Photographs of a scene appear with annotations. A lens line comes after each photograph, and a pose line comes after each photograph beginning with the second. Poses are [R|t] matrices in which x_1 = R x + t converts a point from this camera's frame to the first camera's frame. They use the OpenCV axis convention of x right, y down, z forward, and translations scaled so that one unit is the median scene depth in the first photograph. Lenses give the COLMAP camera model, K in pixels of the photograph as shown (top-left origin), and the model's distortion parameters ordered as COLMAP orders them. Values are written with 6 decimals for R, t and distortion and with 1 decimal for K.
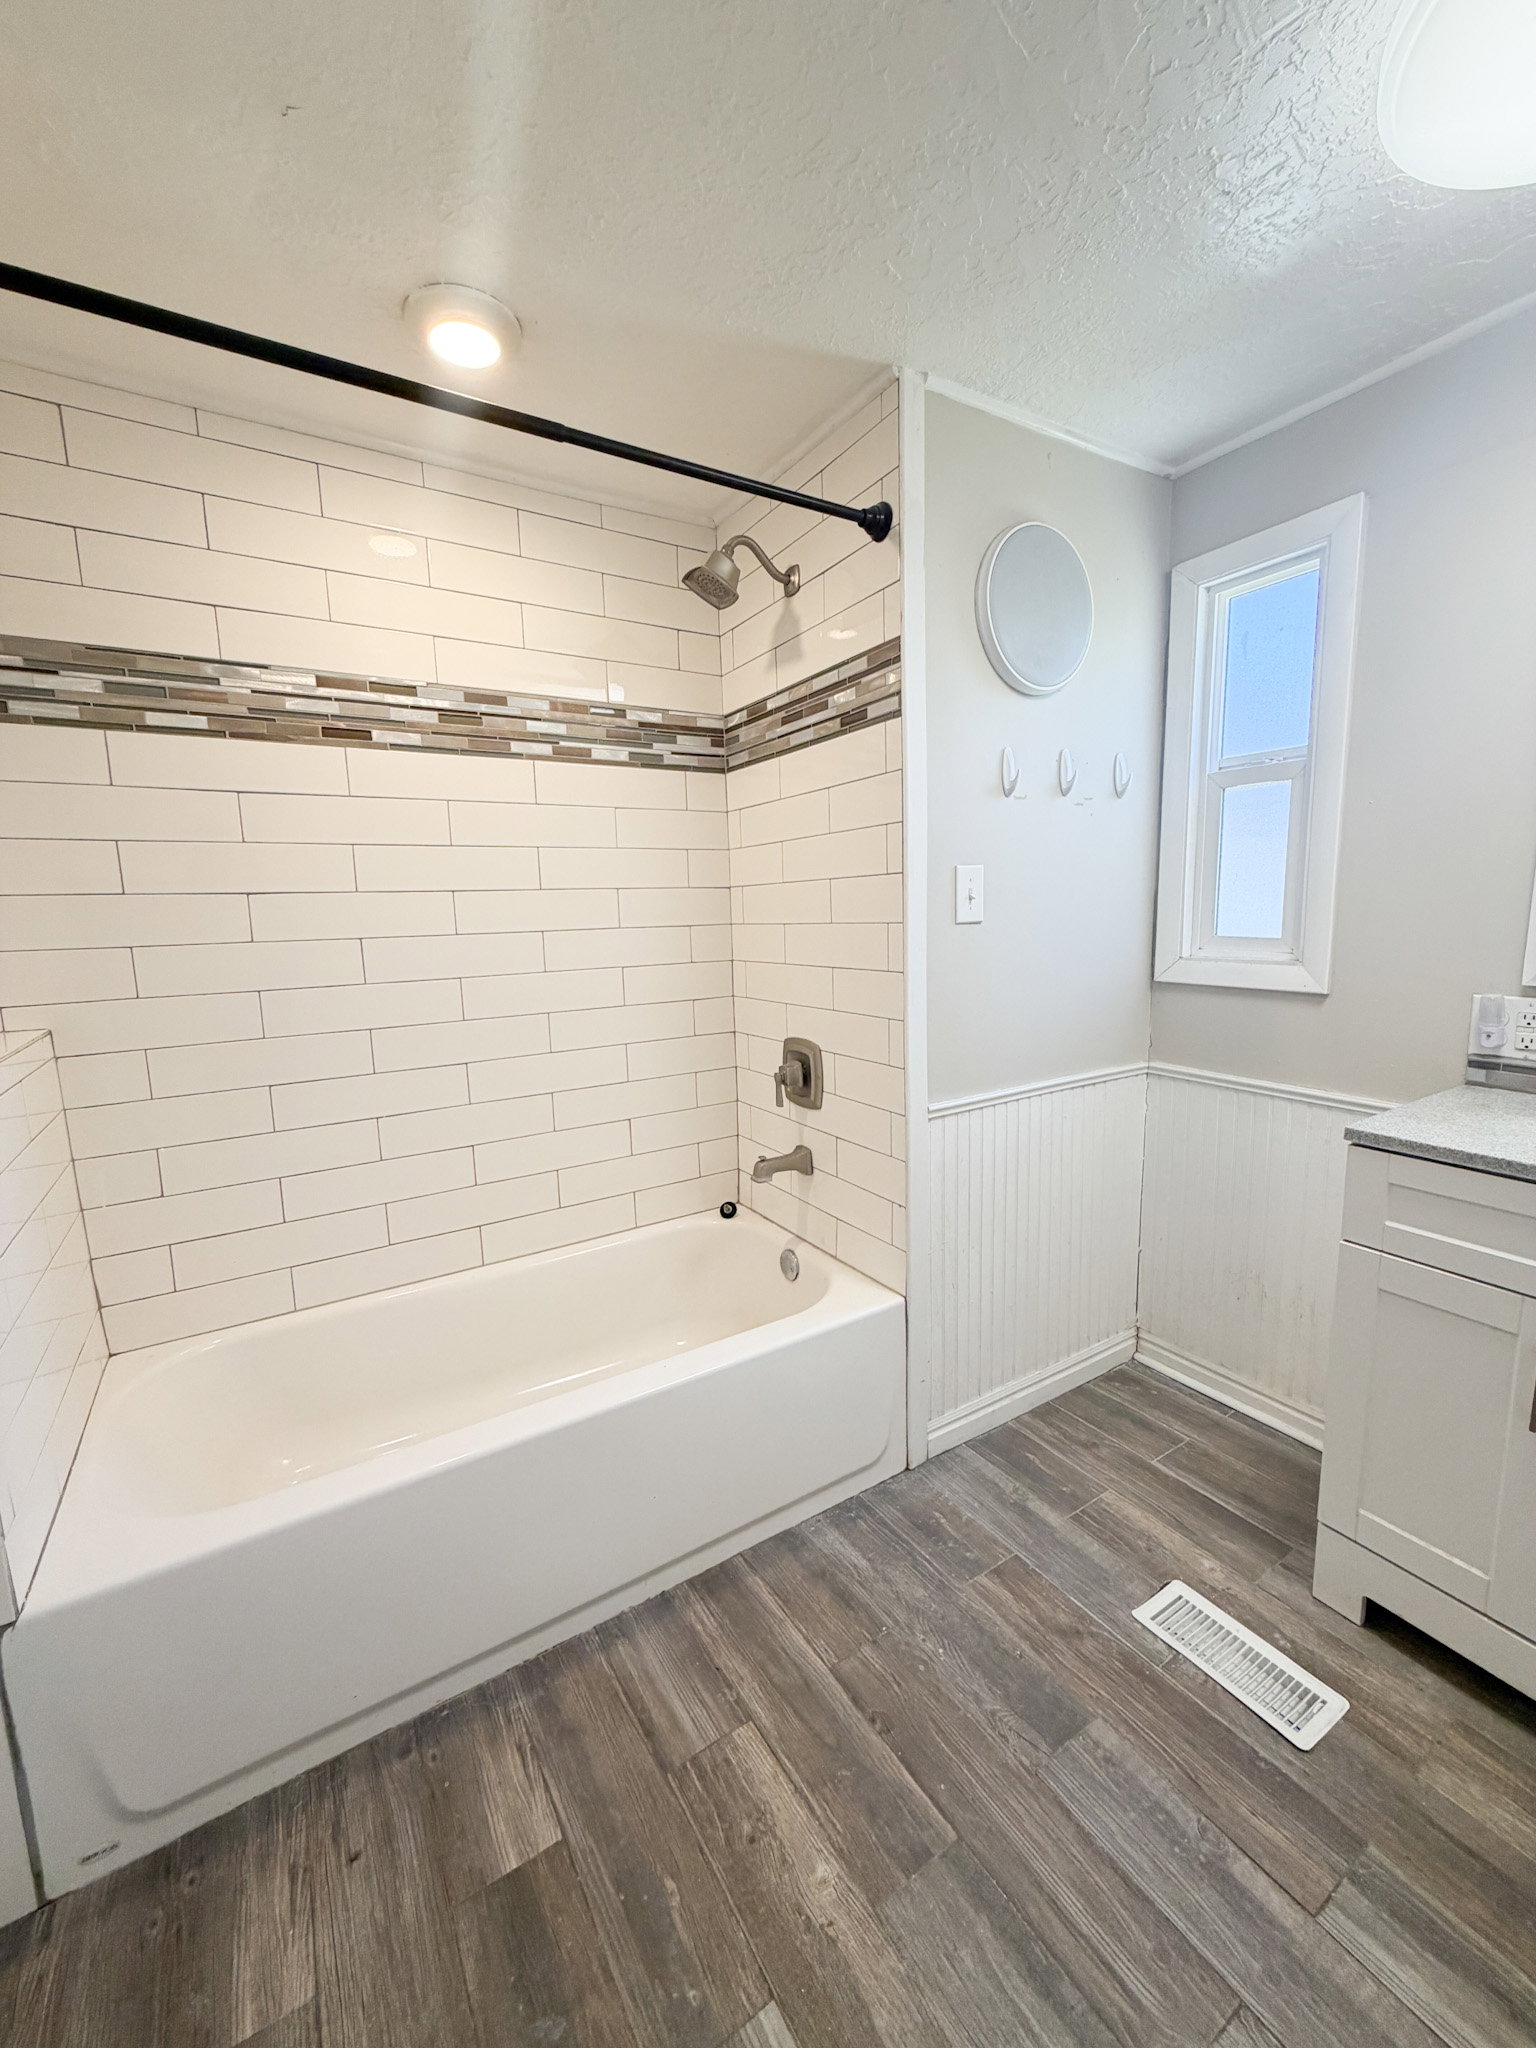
lens RADIAL K [[815.2, 0, 766.1], [0, 815.2, 1026.5], [0, 0, 1]] dist [0.000055, -0.000364]
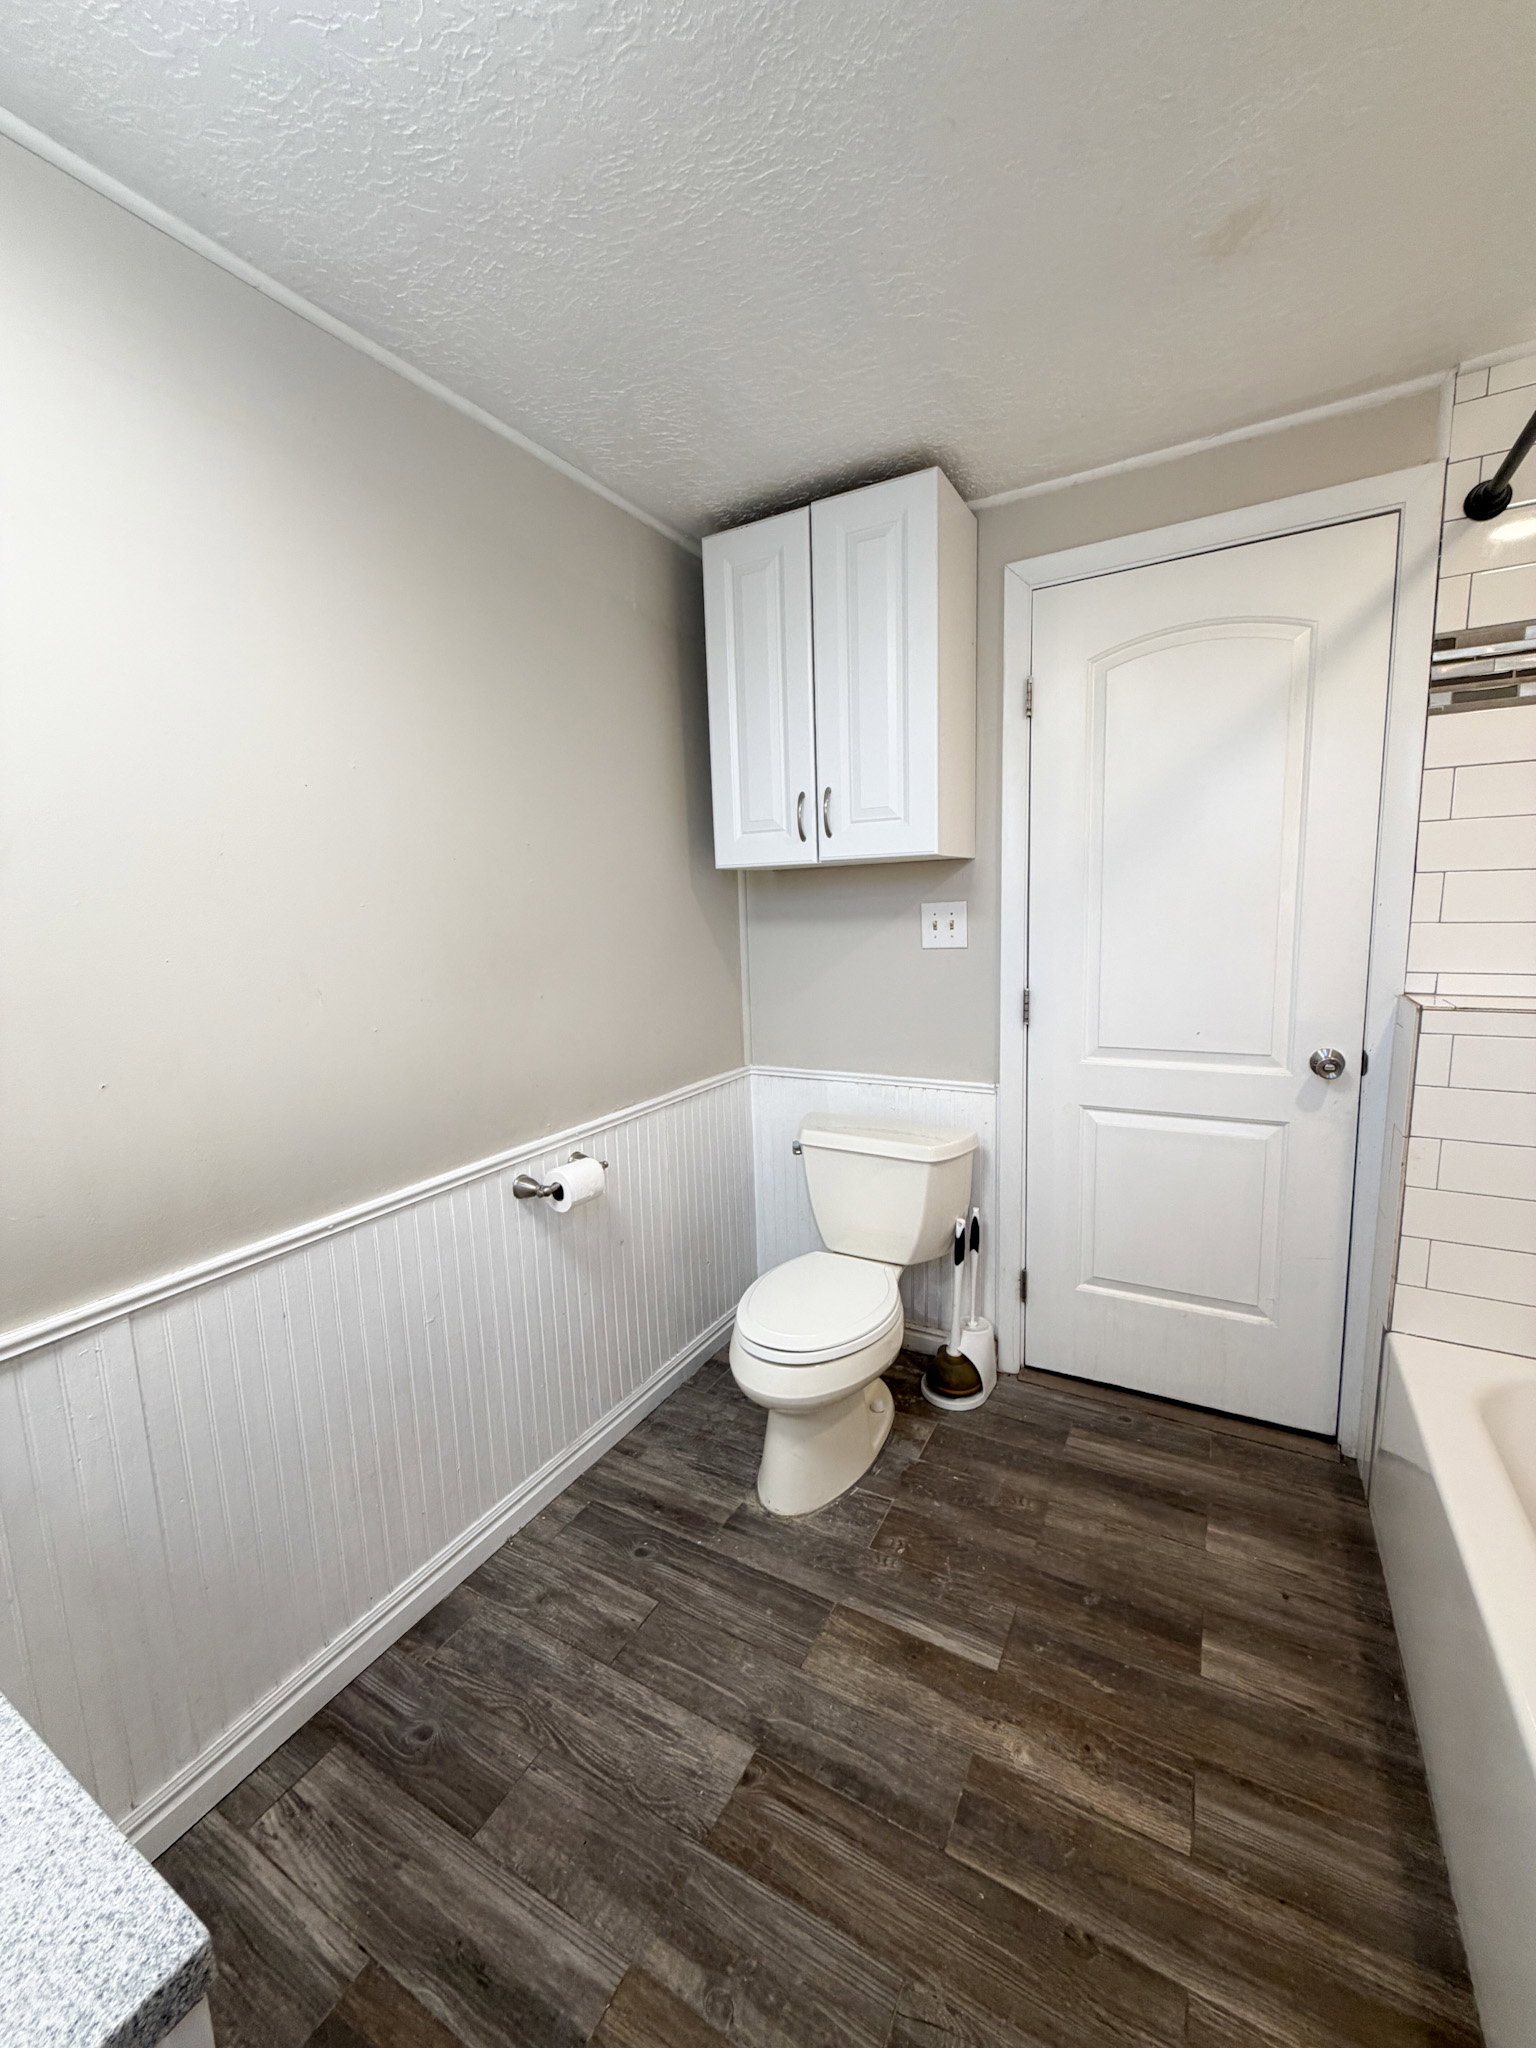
lens RADIAL K [[815.2, 0, 772.6], [0, 815.2, 1022.7], [0, 0, 1]] dist [0.000055, -0.000364]
pose [[-0.875228, 0.127862, -0.466505, 0.751582], [-0.011928, 0.958432, 0.285072, -0.279508], [0.483563, 0.255067, -0.837322, 1.456085]]
